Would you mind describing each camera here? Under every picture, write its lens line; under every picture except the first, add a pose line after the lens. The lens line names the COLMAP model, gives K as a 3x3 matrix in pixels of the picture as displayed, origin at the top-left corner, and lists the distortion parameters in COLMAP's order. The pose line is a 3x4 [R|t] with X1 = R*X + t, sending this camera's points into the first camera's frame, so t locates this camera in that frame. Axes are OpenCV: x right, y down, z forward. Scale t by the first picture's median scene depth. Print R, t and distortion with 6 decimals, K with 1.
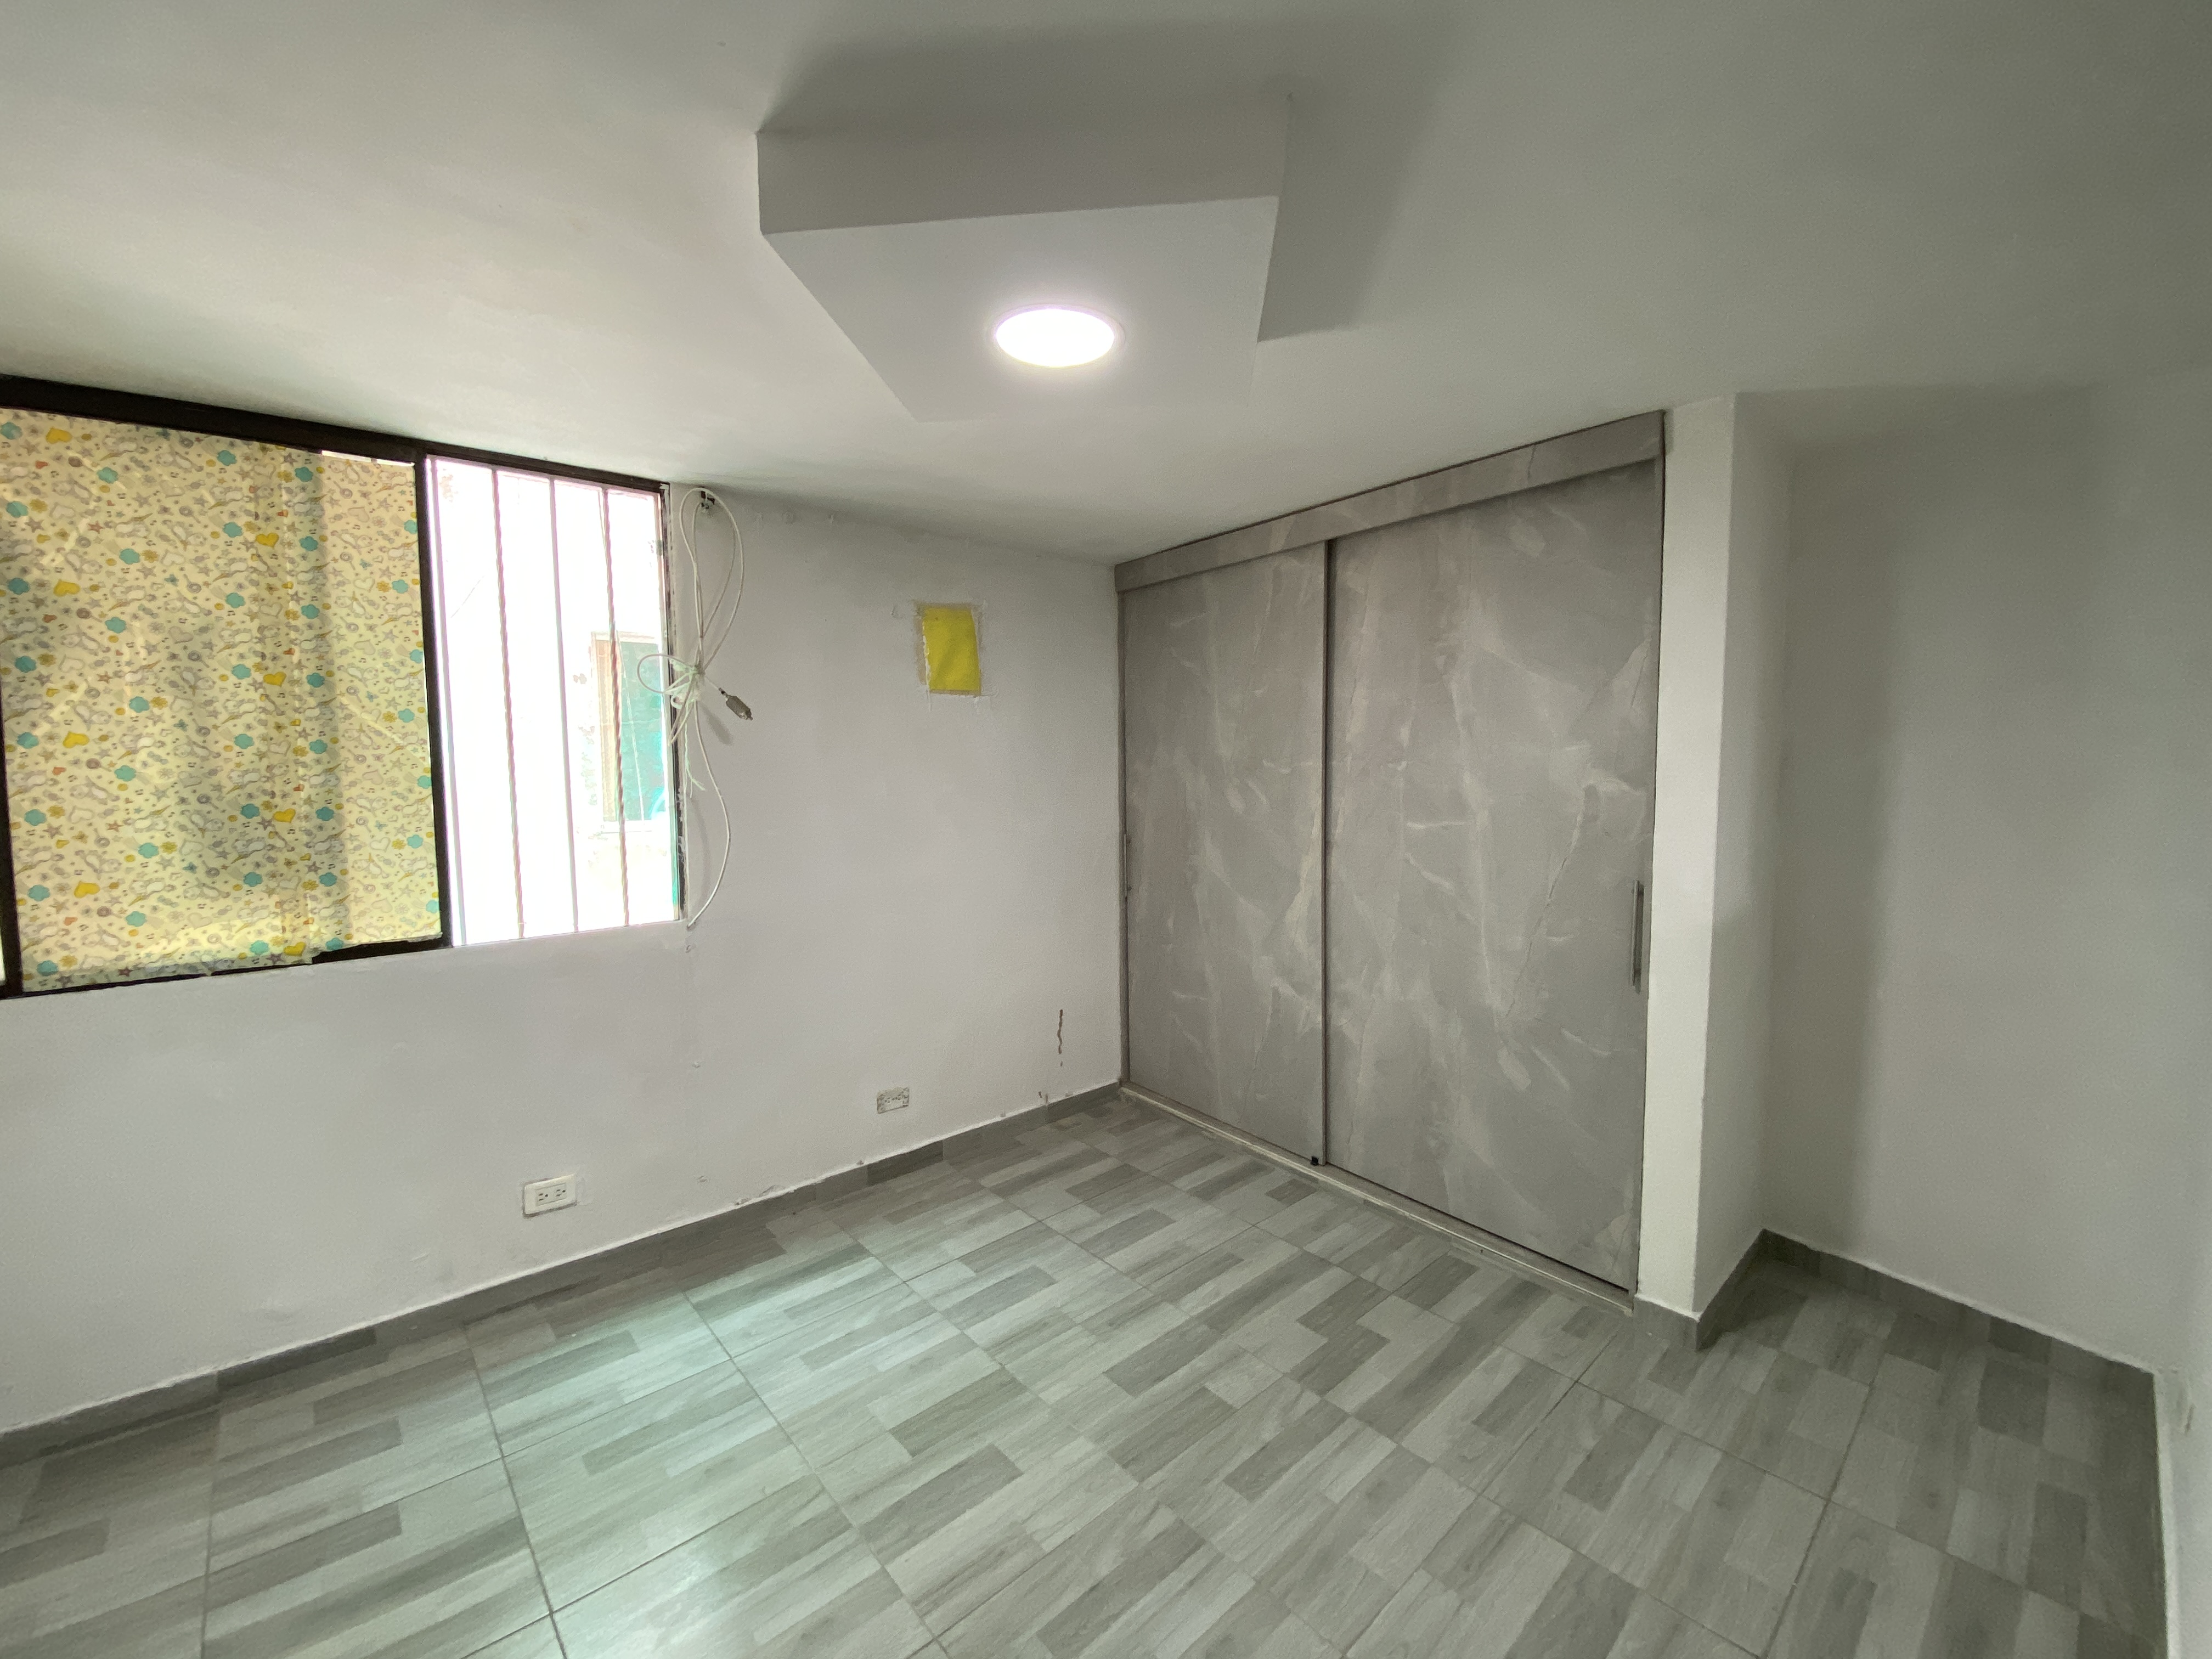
lens RADIAL K [[901.5, 0, 1106.0], [0, 901.5, 829.5], [0, 0, 1]] dist [0.037027, -0.022980]
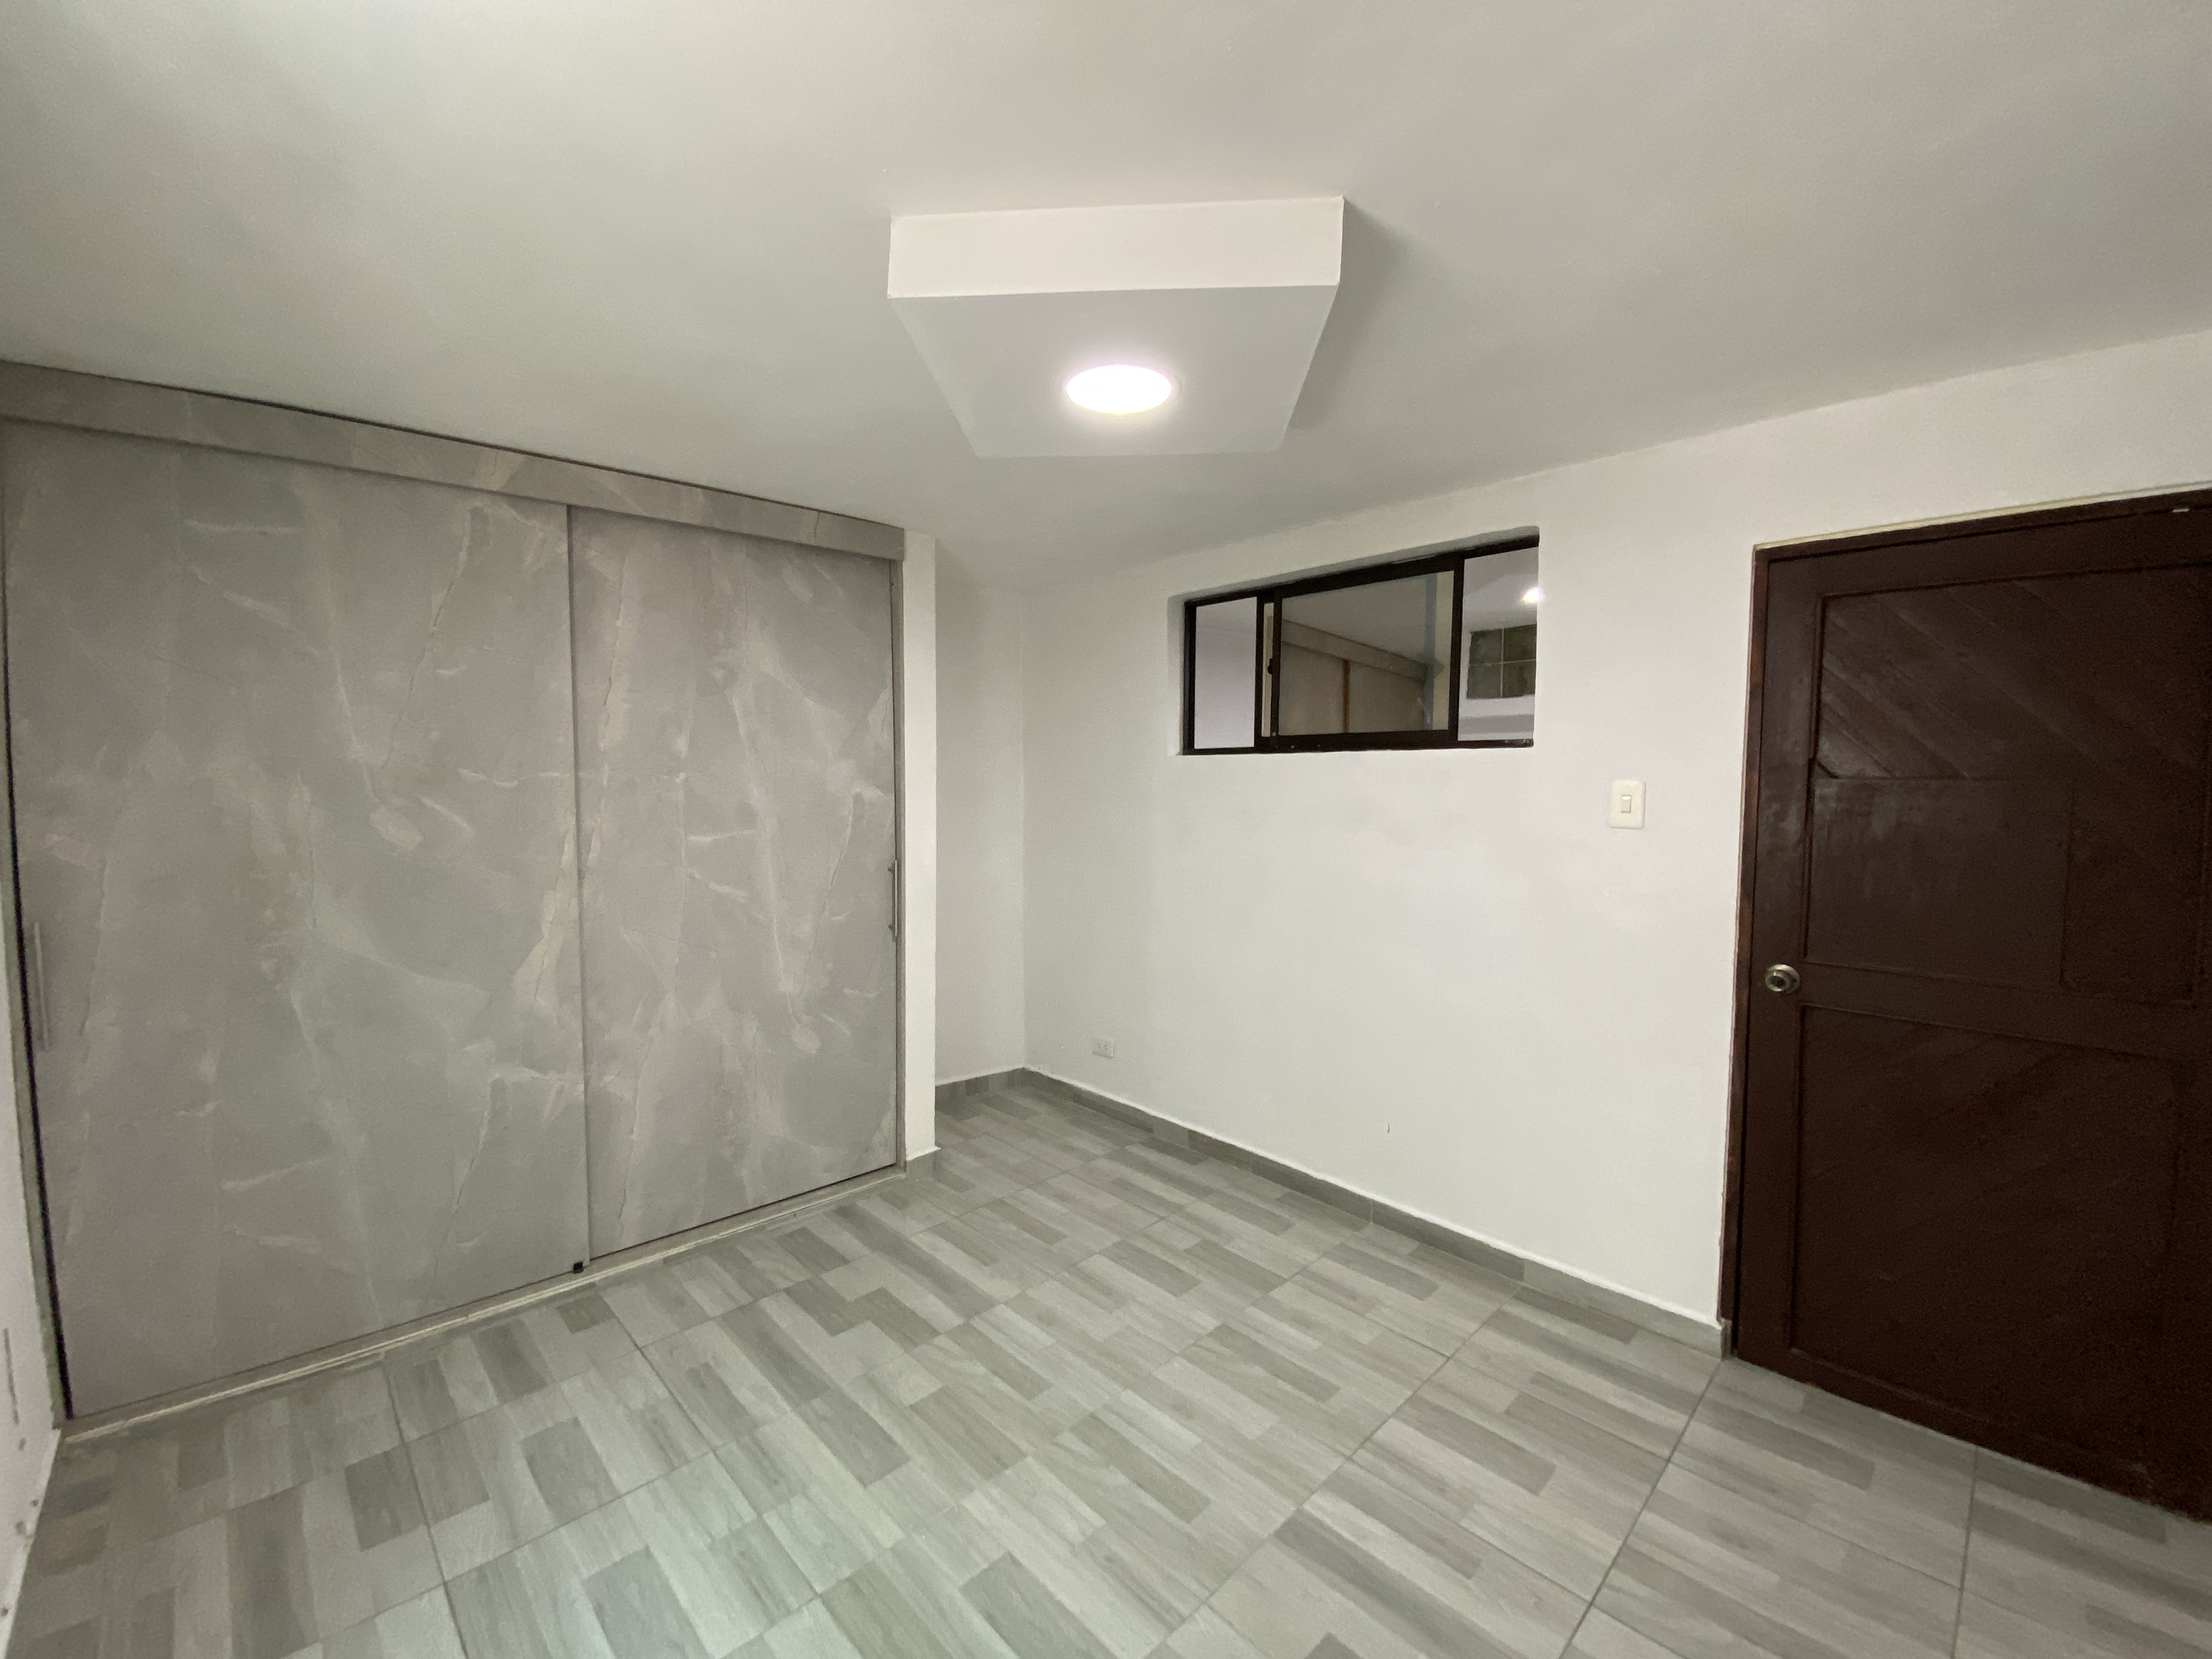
lens RADIAL K [[901.5, 0, 1106.0], [0, 901.5, 829.5], [0, 0, 1]] dist [0.037027, -0.022980]
pose [[-0.042974, -0.050287, 0.997810, -0.686642], [0.078188, 0.995500, 0.053538, -0.033957], [-0.996012, 0.080318, -0.038849, 0.629689]]
